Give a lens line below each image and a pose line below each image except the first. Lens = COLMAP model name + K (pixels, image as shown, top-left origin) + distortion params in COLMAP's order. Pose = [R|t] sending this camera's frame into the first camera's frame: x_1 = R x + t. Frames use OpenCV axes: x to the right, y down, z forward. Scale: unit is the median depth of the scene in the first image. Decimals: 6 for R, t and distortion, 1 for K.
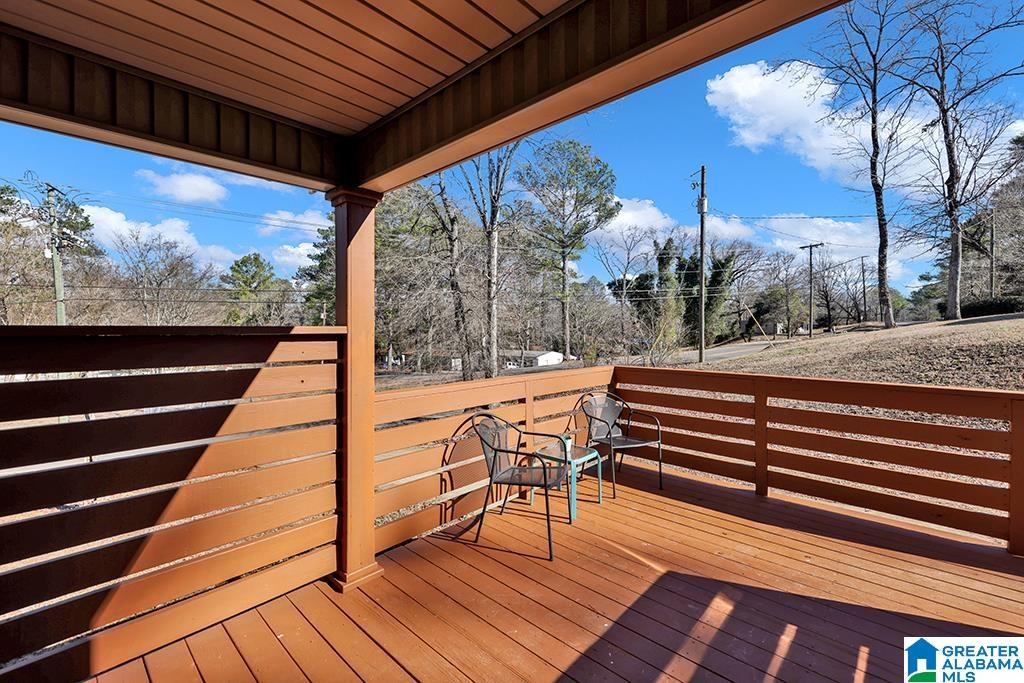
lens RADIAL K [[435.5, 0, 512.0], [0, 435.5, 341.5], [0, 0, 1]] dist [-0.009321, 0.000224]
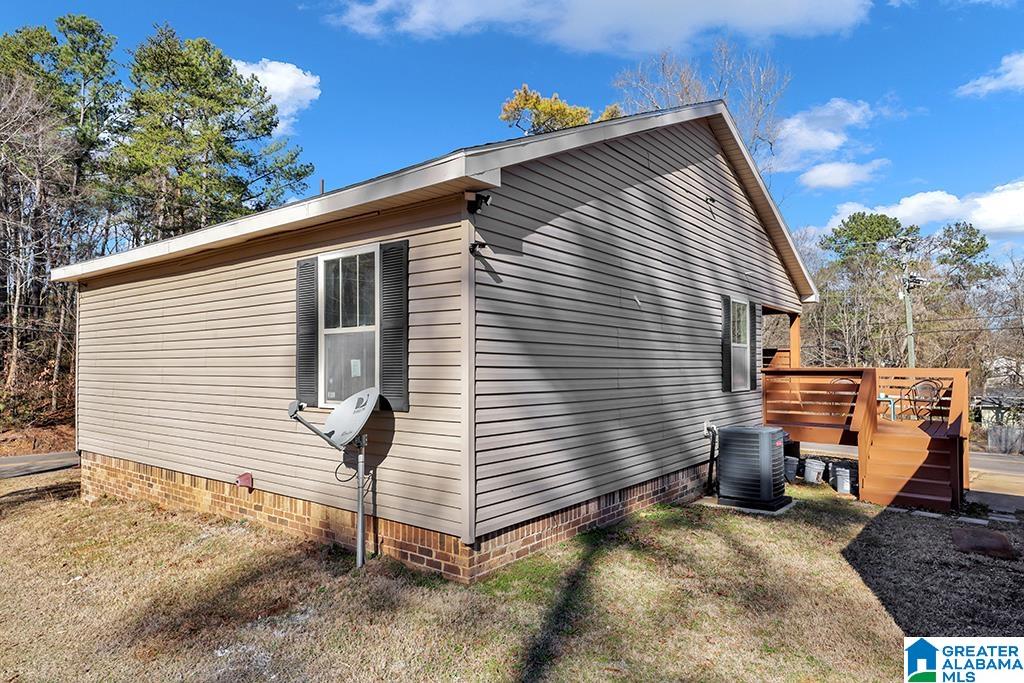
lens RADIAL K [[610.3, 0, 512.0], [0, 610.3, 341.5], [0, 0, 1]] dist [0.003527, 0.000887]
pose [[0.083626, -0.039733, -0.995705, 0.514892], [-0.024702, 0.998815, -0.041932, 0.020898], [0.996191, 0.028102, 0.082546, -0.212429]]
